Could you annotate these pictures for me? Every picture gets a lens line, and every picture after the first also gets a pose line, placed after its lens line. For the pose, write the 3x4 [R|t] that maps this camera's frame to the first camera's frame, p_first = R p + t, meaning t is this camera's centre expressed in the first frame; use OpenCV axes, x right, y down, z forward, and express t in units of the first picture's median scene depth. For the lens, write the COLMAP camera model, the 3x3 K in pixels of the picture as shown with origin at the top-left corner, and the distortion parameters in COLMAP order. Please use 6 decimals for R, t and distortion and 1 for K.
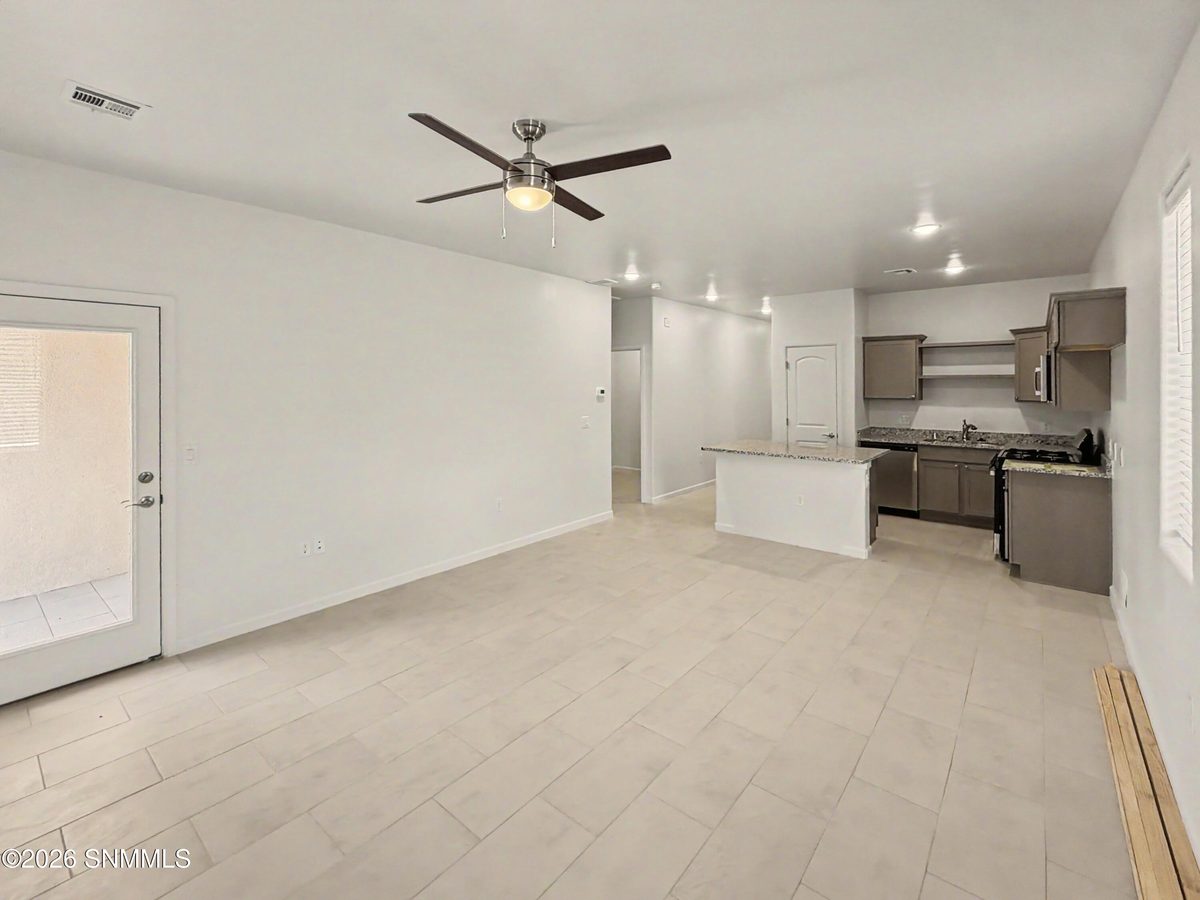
lens RADIAL K [[533.8, 0, 600.8], [0, 533.8, 392.4], [0, 0, 1]] dist [0.002396, 0.000797]
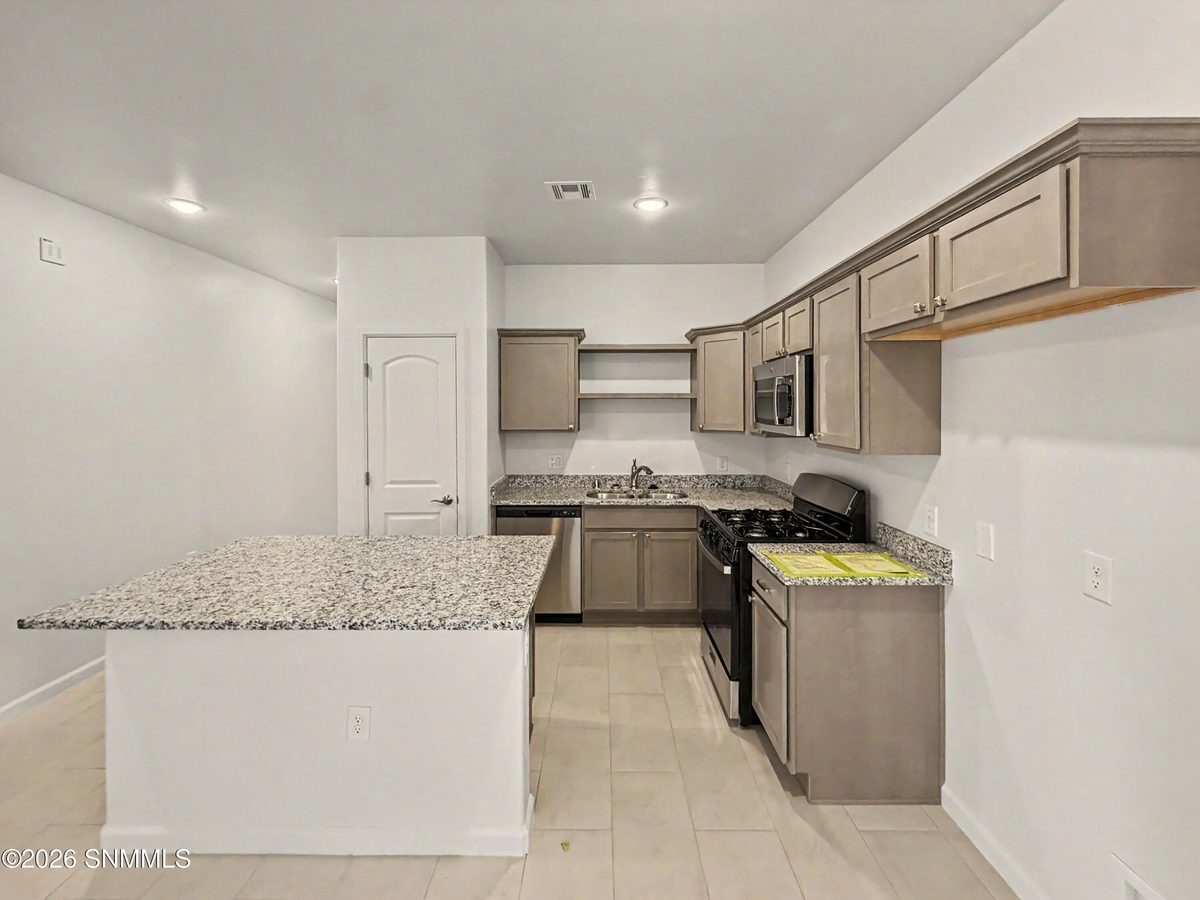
lens RADIAL K [[533.8, 0, 600.8], [0, 533.8, 392.4], [0, 0, 1]] dist [0.002396, 0.000797]
pose [[0.779455, 0.018244, 0.626193, 0.217737], [0.010271, 0.999069, -0.041893, -0.005502], [-0.626374, 0.039085, 0.778542, 0.488843]]
